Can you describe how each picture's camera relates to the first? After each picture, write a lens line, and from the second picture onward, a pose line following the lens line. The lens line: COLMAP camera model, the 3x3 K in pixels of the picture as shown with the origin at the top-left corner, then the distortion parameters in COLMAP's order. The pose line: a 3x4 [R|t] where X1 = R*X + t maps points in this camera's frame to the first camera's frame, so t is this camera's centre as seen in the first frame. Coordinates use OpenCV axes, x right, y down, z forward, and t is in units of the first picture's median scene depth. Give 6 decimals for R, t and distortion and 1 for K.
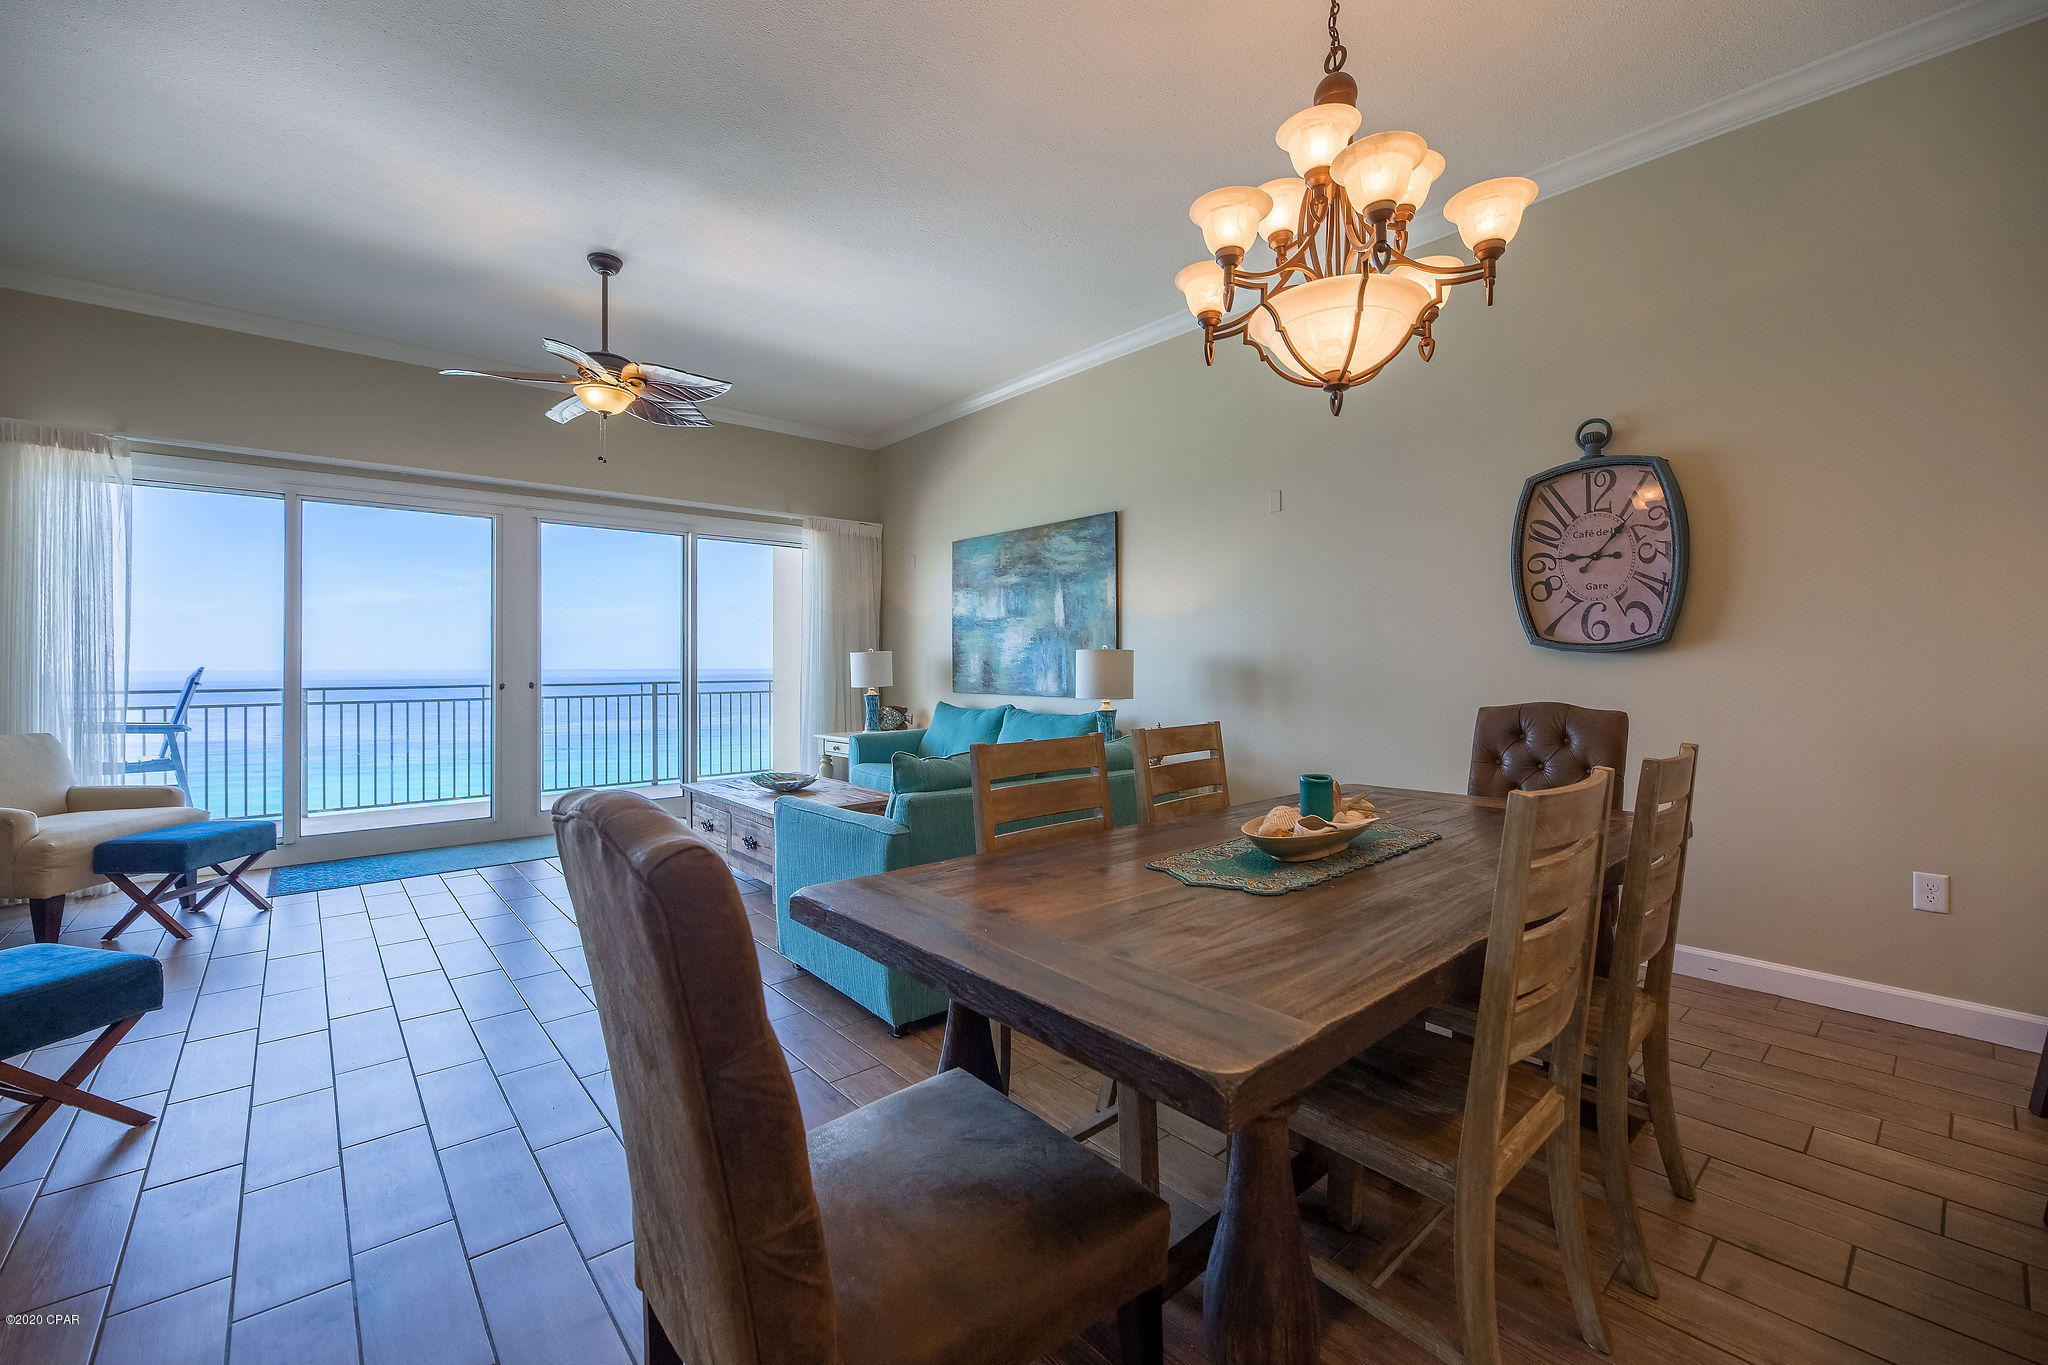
lens RADIAL K [[849.4, 0, 1028.7], [0, 849.4, 656.8], [0, 0, 1]] dist [-0.006067, -0.000541]
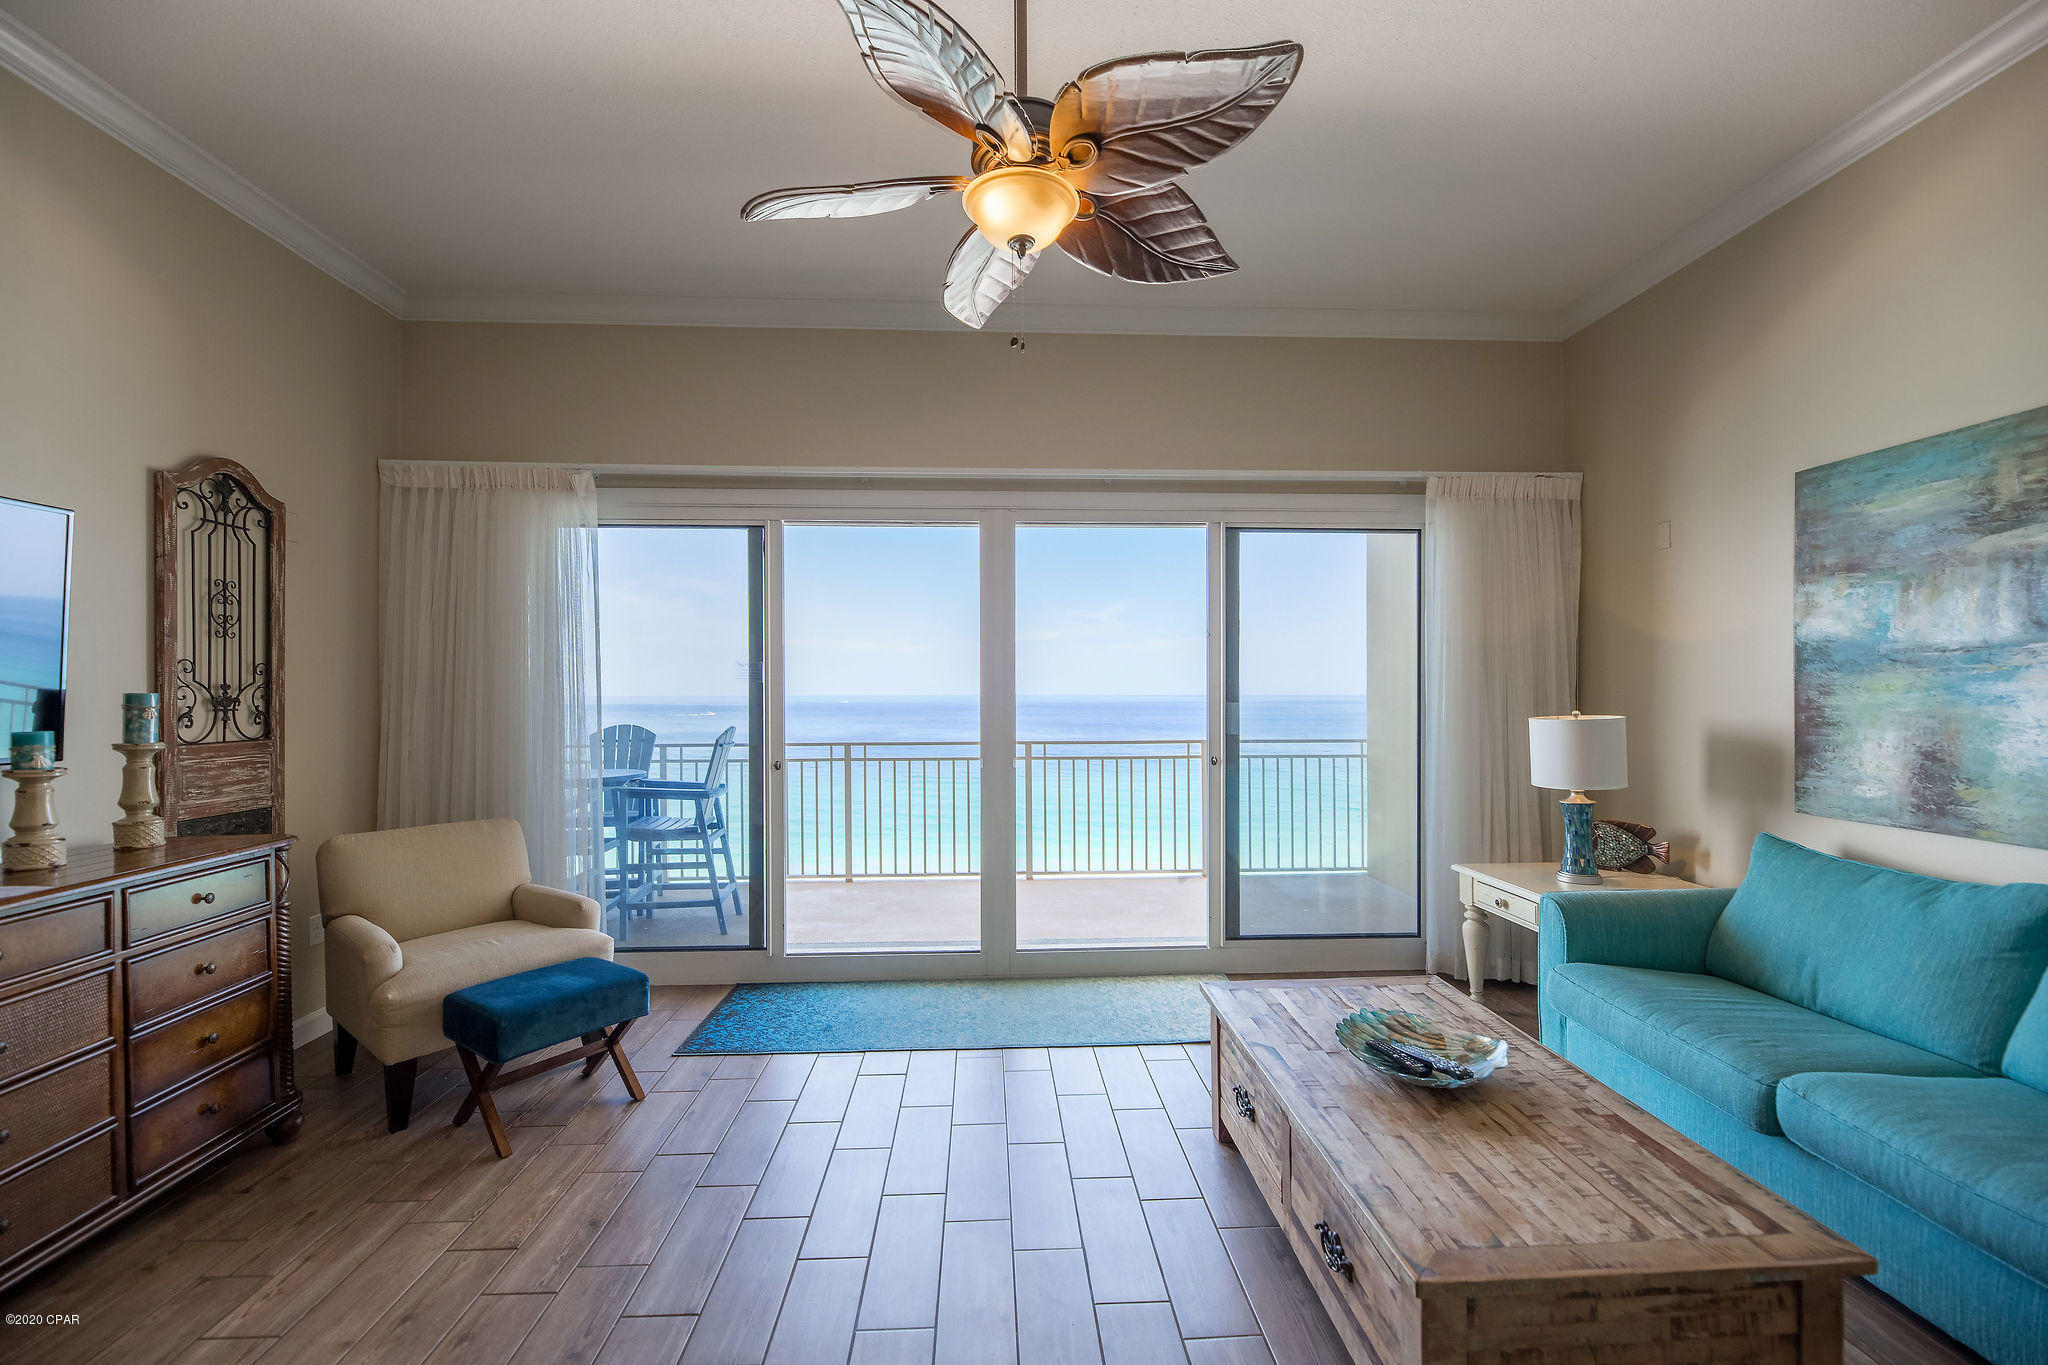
lens RADIAL K [[849.4, 0, 1011.5], [0, 849.4, 693.7], [0, 0, 1]] dist [-0.006067, -0.000541]
pose [[0.779104, 0.001505, -0.626893, -0.136505], [0.005604, 0.999940, 0.009366, -0.027508], [0.626869, -0.010810, 0.779049, 0.412797]]
